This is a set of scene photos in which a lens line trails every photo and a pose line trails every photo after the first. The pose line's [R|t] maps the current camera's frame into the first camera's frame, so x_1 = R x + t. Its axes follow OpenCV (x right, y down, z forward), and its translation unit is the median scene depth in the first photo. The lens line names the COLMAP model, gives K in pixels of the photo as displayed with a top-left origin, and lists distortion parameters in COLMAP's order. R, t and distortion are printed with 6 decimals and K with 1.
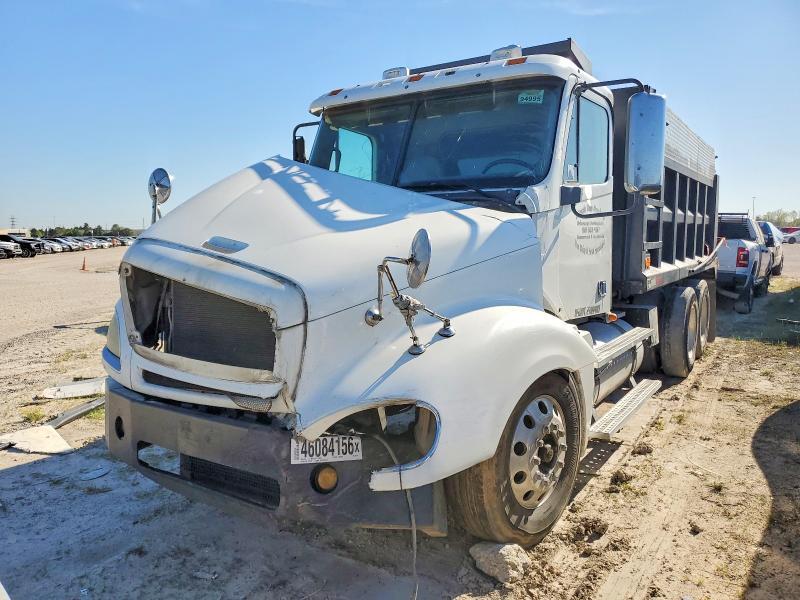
lens RADIAL K [[629.1, 0, 399.9], [0, 629.1, 299.3], [0, 0, 1]] dist [0.007858, -0.004946]
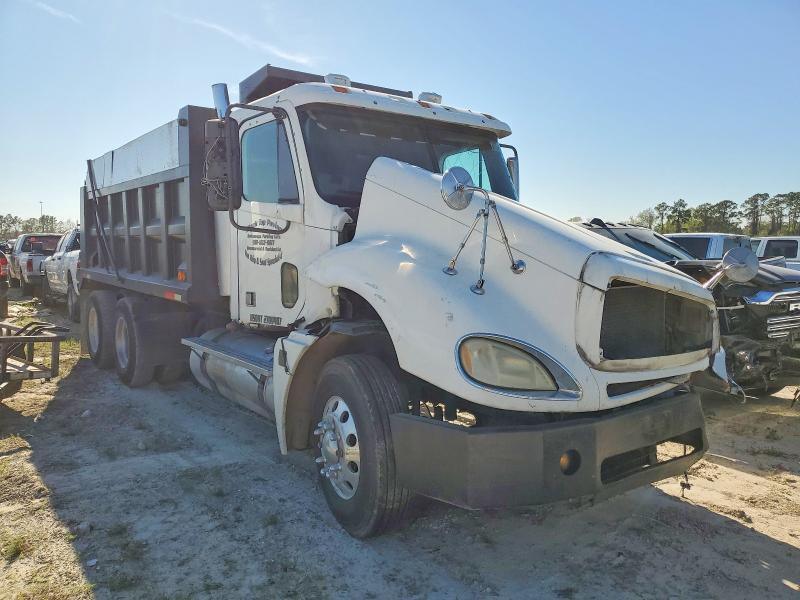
lens RADIAL K [[629.1, 0, 400.2], [0, 629.1, 300.0], [0, 0, 1]] dist [0.007858, -0.004946]
pose [[0.341718, -0.086525, 0.935811, -0.860364], [0.100042, 0.993444, 0.055322, -0.066318], [-0.934463, 0.074716, 0.348133, 0.566993]]
